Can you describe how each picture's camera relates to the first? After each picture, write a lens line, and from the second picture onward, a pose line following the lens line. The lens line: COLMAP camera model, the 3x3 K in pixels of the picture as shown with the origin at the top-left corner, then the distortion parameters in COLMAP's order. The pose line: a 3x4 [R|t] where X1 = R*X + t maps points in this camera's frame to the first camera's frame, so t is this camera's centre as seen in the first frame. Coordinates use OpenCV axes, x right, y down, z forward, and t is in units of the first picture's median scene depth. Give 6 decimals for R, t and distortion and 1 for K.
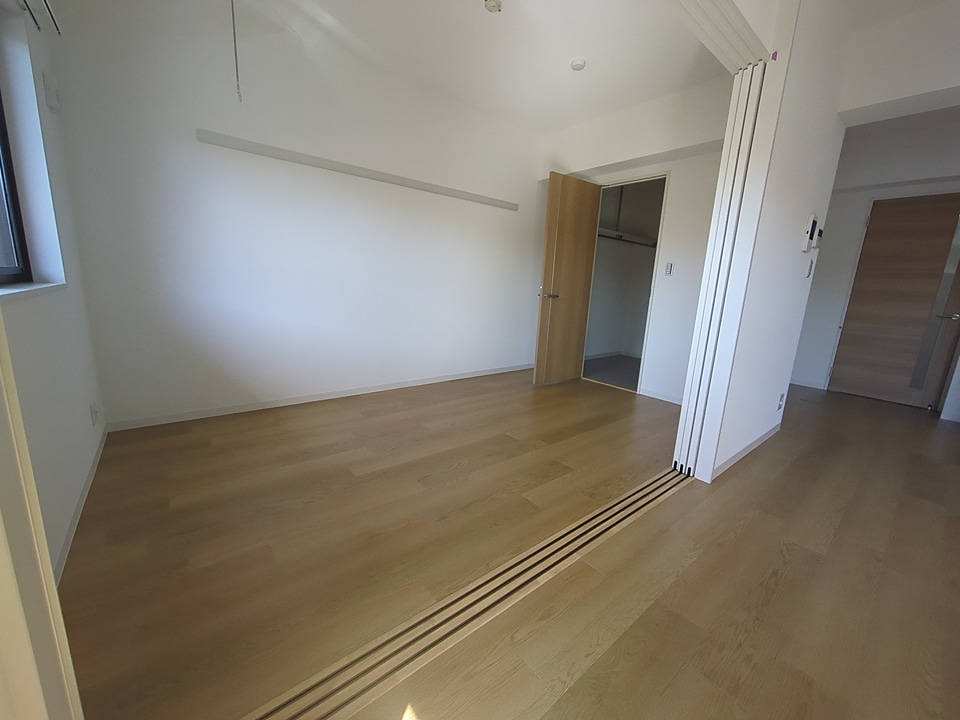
lens RADIAL K [[376.4, 0, 479.3], [0, 376.4, 362.6], [0, 0, 1]] dist [-0.014082, -0.001090]
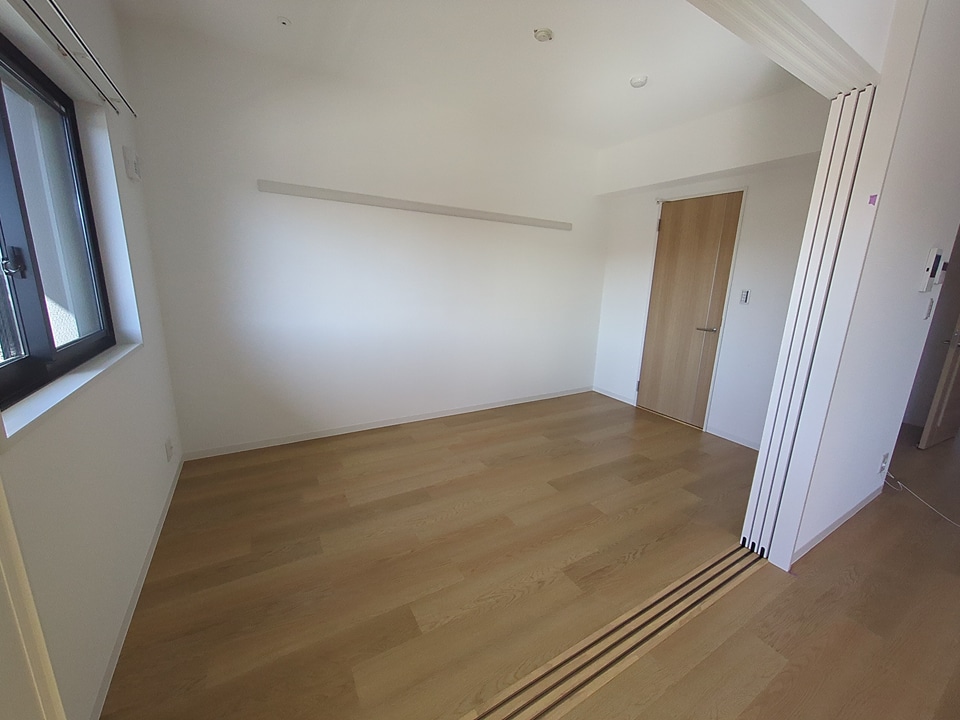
lens RADIAL K [[376.4, 0, 477.0], [0, 376.4, 356.7], [0, 0, 1]] dist [-0.014082, -0.001090]
pose [[0.987967, 0.014143, -0.154020, 0.029331], [-0.012040, 0.999821, 0.014579, -0.158697], [0.154198, -0.012549, 0.987960, 0.044492]]
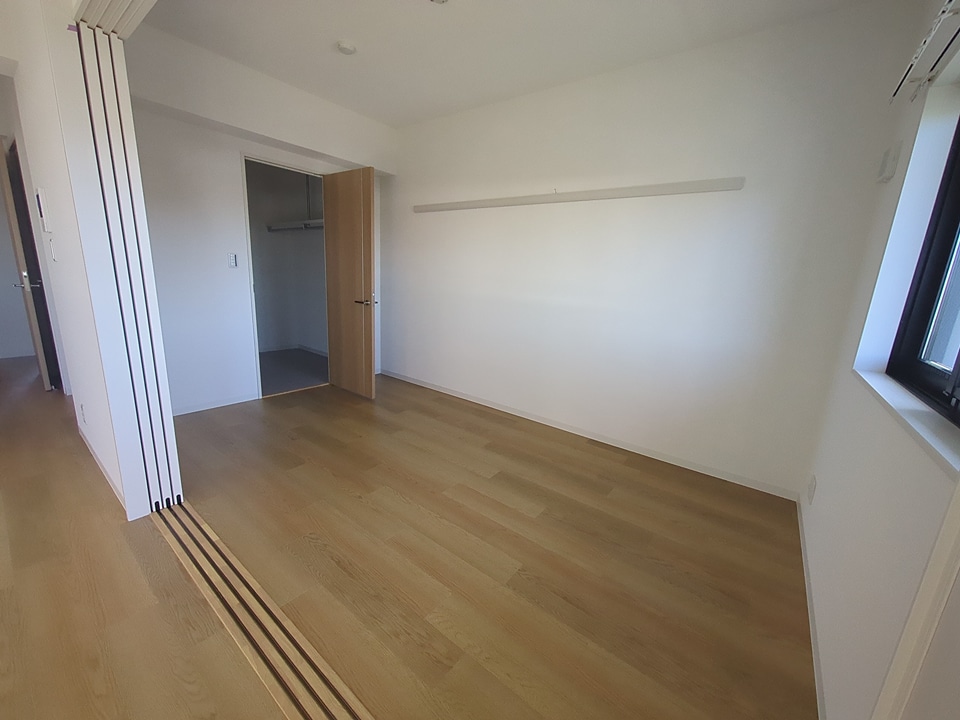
lens RADIAL K [[376.4, 0, 480.6], [0, 376.4, 360.9], [0, 0, 1]] dist [-0.014082, -0.001090]
pose [[0.233337, 0.170549, -0.957323, 1.030591], [-0.232867, 0.965652, 0.115274, -0.235531], [0.944101, 0.196031, 0.265038, 1.009107]]
